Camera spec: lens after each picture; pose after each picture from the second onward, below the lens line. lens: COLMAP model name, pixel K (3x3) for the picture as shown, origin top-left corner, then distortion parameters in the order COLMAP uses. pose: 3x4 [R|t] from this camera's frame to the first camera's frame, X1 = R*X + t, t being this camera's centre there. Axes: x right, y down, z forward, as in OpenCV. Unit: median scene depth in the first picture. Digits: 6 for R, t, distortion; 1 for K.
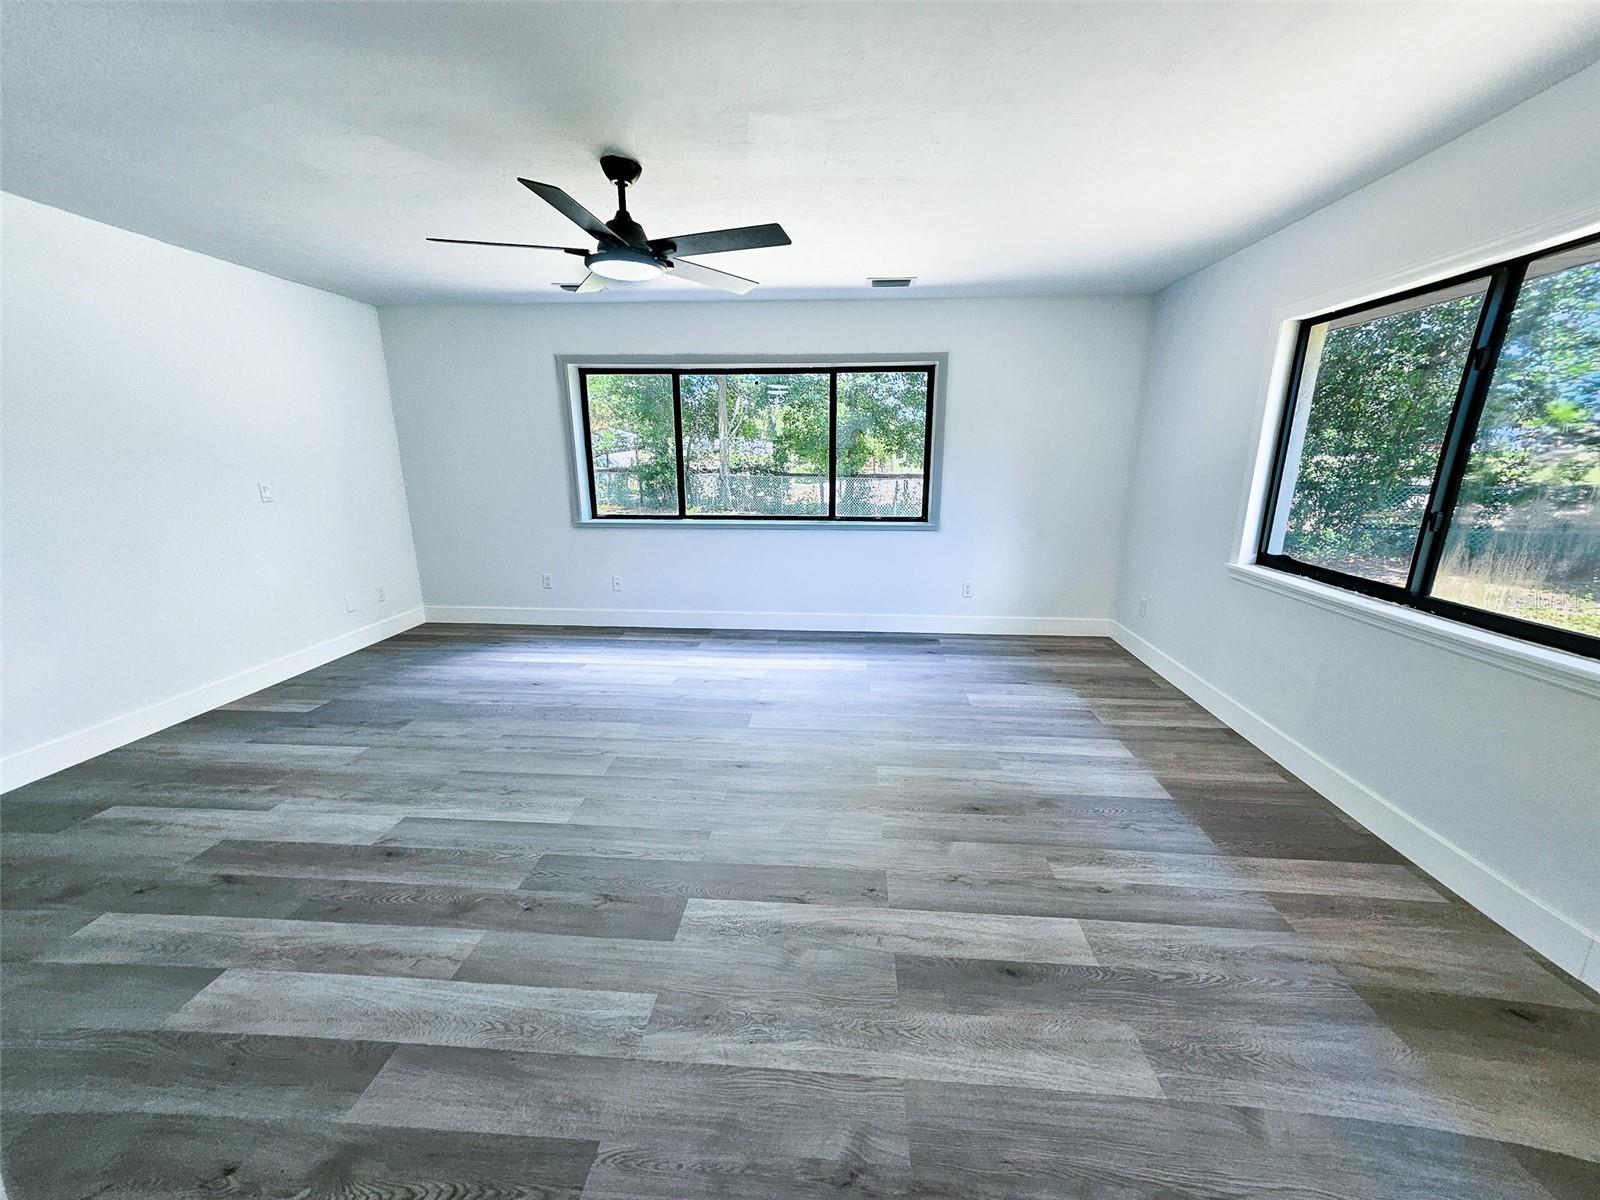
lens RADIAL K [[629.1, 0, 804.2], [0, 629.1, 604.3], [0, 0, 1]] dist [0.010297, -0.000006]
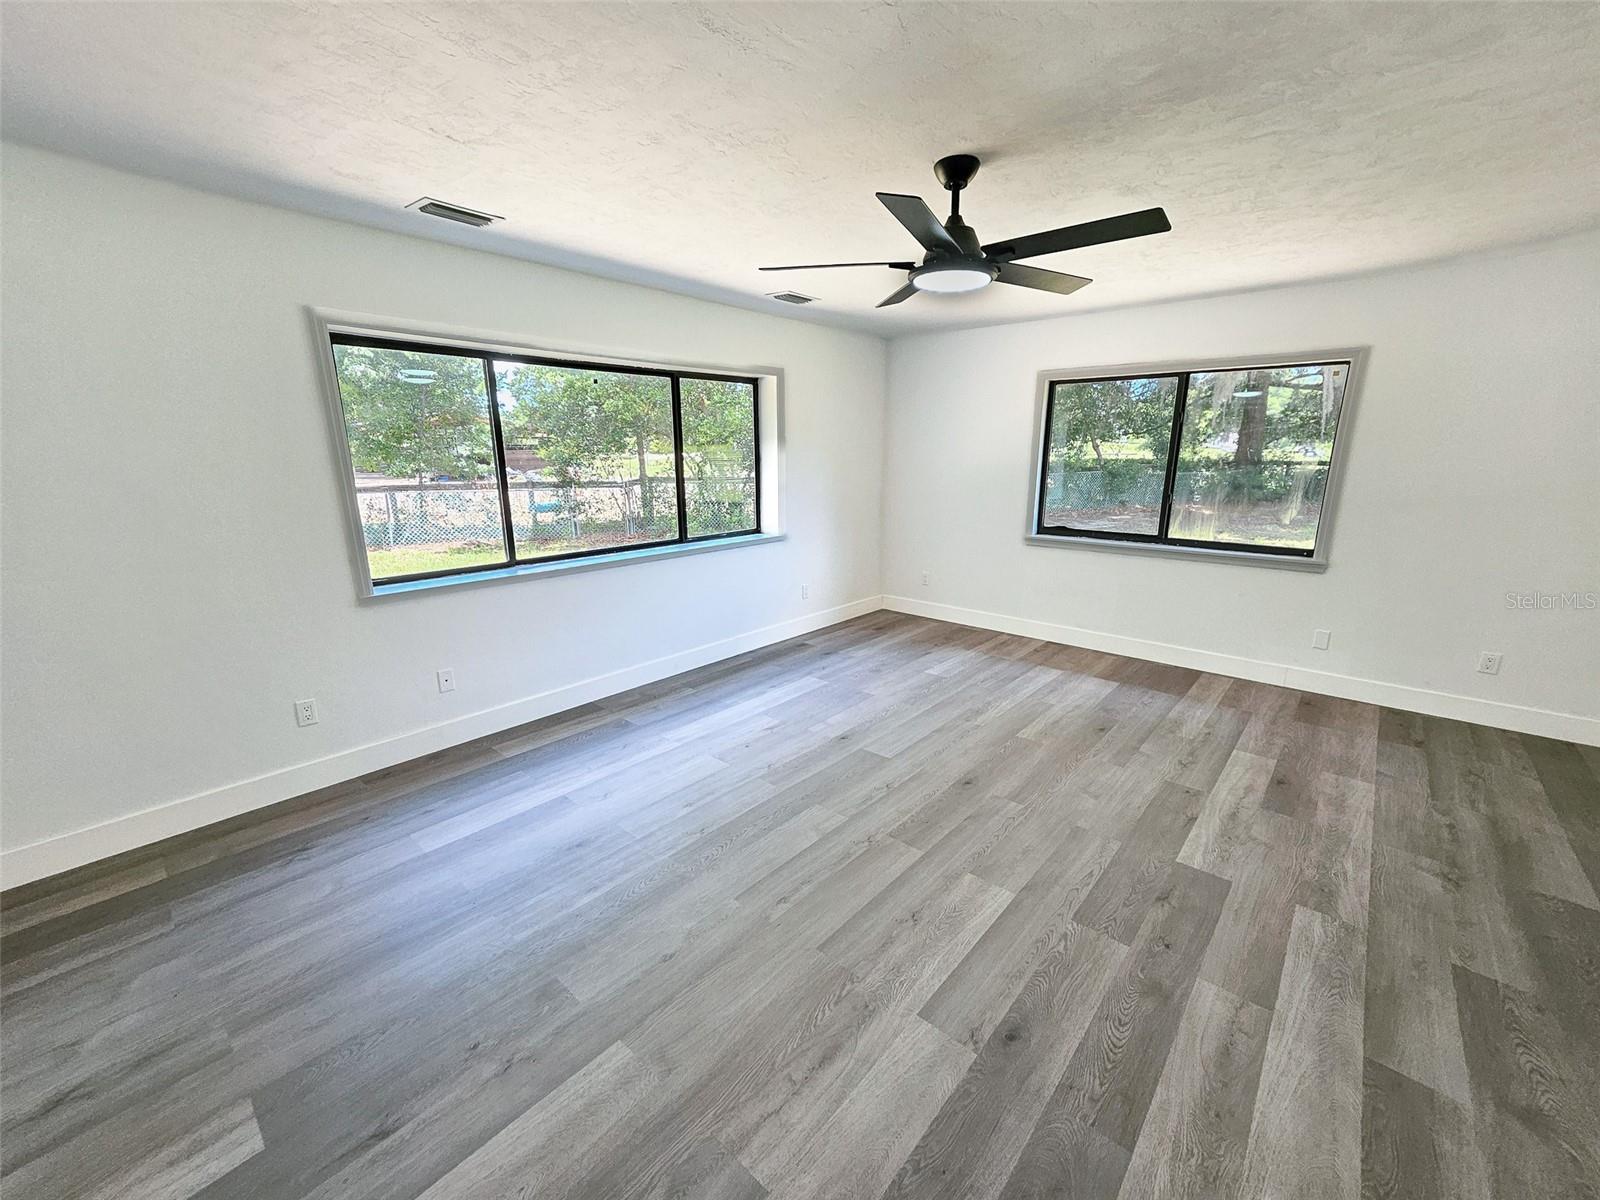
lens RADIAL K [[648.7, 0, 811.8], [0, 648.7, 606.9], [0, 0, 1]] dist [0.012048, 0.000127]
pose [[0.594137, -0.192614, 0.780962, -1.017416], [0.195421, 0.976381, 0.092140, -0.165780], [-0.780264, 0.097873, 0.617745, 0.522850]]
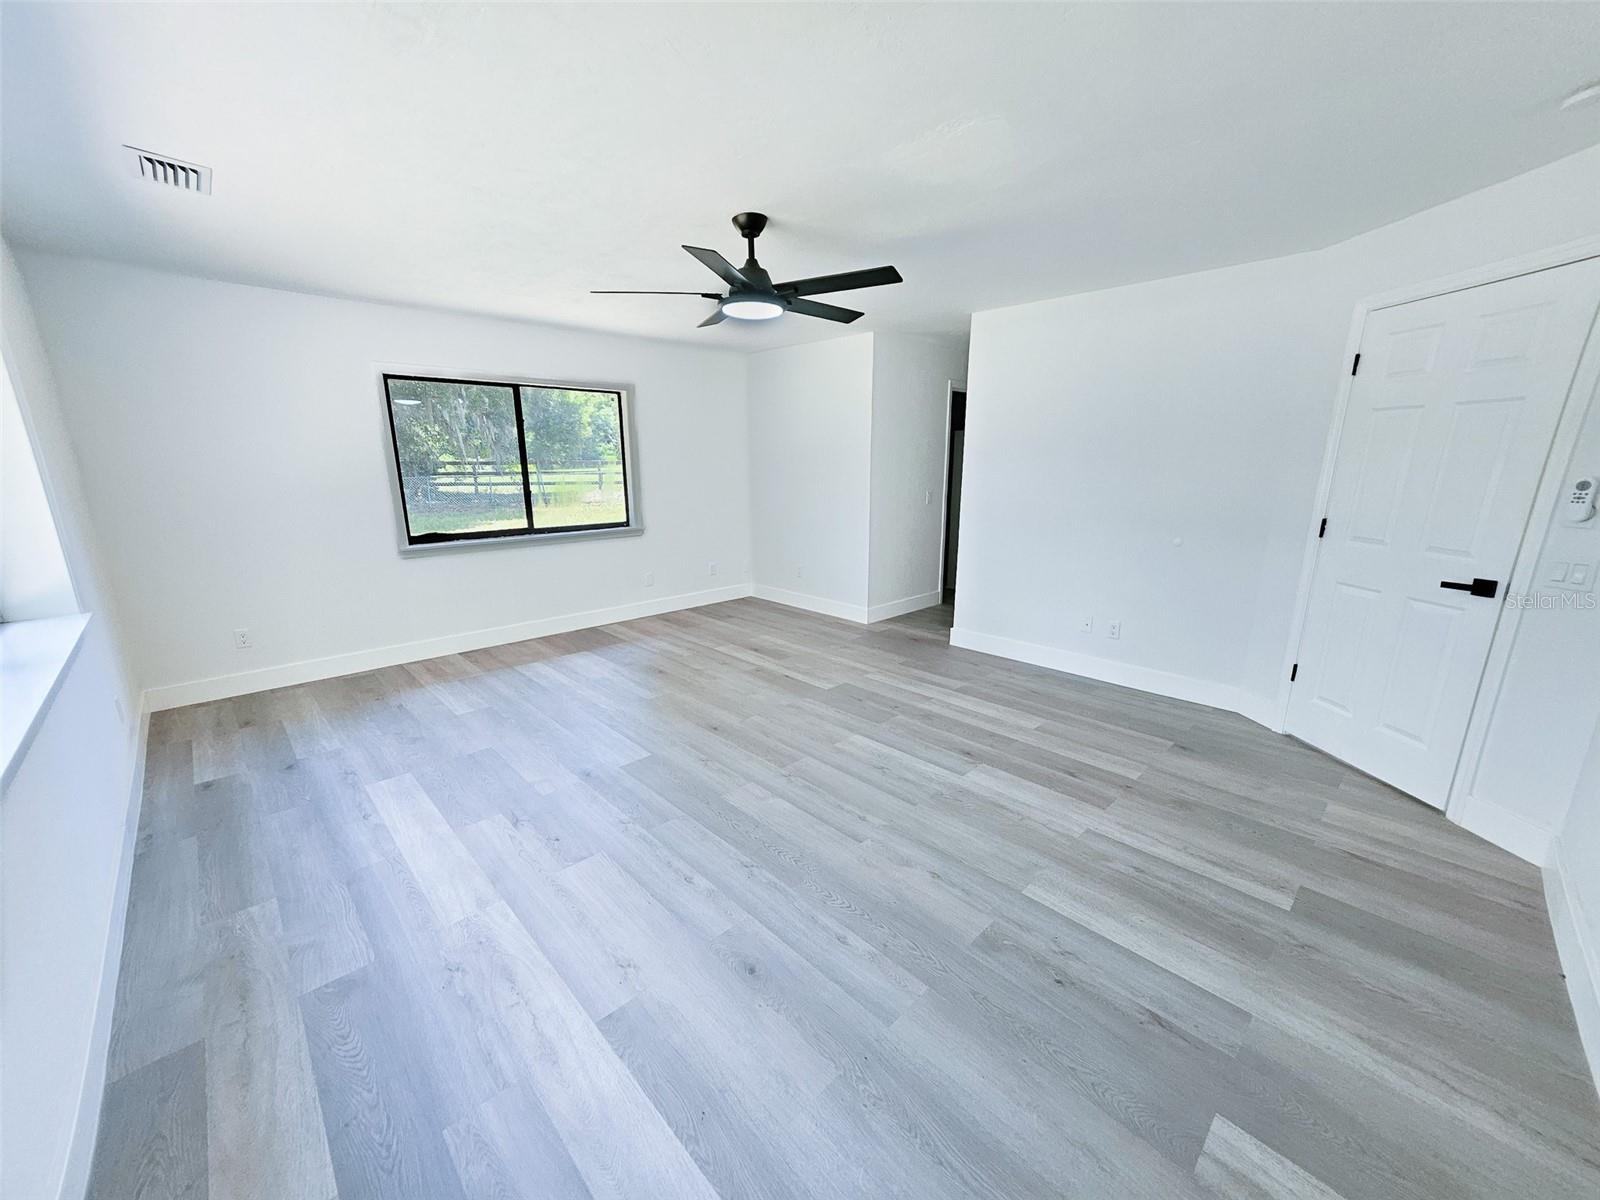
lens RADIAL K [[629.1, 0, 804.2], [0, 629.1, 604.3], [0, 0, 1]] dist [0.010297, -0.000006]
pose [[-0.748890, -0.149059, 0.645713, -0.971342], [0.163713, 0.902561, 0.398223, -0.407156], [-0.642154, 0.403937, -0.651516, 1.582526]]
